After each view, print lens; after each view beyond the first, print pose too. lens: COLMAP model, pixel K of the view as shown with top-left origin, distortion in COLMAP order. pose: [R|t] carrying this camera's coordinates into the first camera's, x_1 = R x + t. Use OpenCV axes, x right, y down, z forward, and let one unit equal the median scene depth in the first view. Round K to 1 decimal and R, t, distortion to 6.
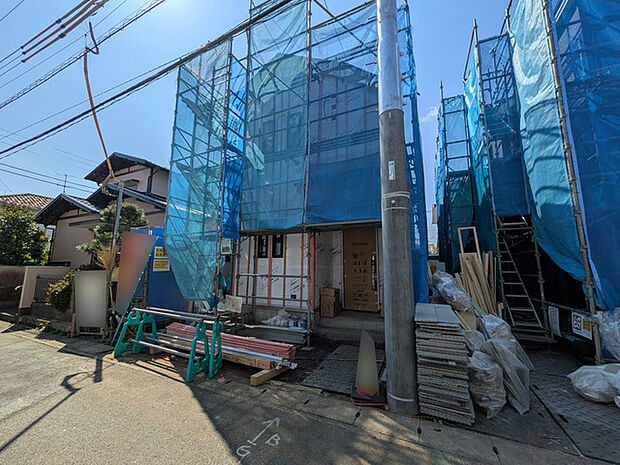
lens RADIAL K [[245.8, 0, 309.6], [0, 245.8, 231.7], [0, 0, 1]] dist [-0.001454, -0.000294]
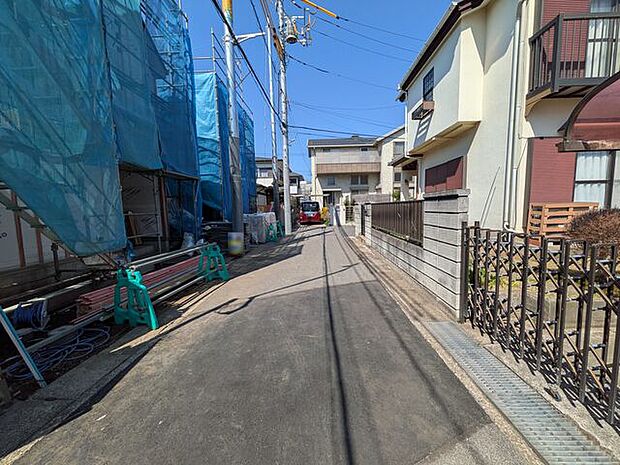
lens RADIAL K [[249.4, 0, 310.0], [0, 249.4, 232.5], [0, 0, 1]] dist [-0.000250, -0.000106]
pose [[-0.391076, -0.091105, 0.915838, -1.930202], [-0.117719, 0.991867, 0.048400, 0.177020], [-0.912799, -0.088883, -0.398620, 1.095077]]
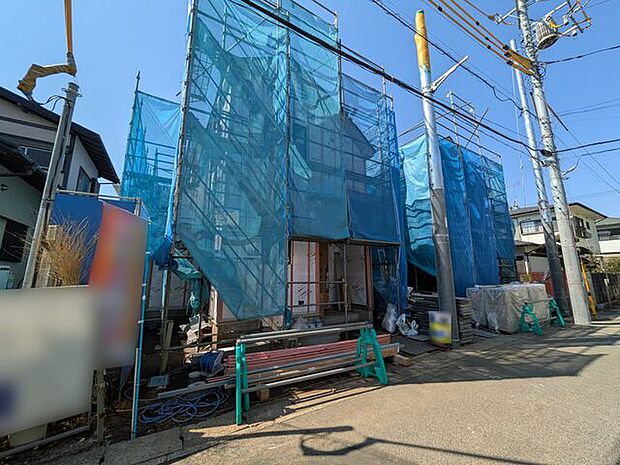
lens RADIAL K [[245.8, 0, 309.6], [0, 245.8, 231.7], [0, 0, 1]] dist [-0.001454, -0.000294]
pose [[0.563404, 0.136221, 0.814874, -1.507921], [-0.114972, 0.989644, -0.085945, 0.089702], [-0.818142, -0.045266, 0.573231, 0.648090]]
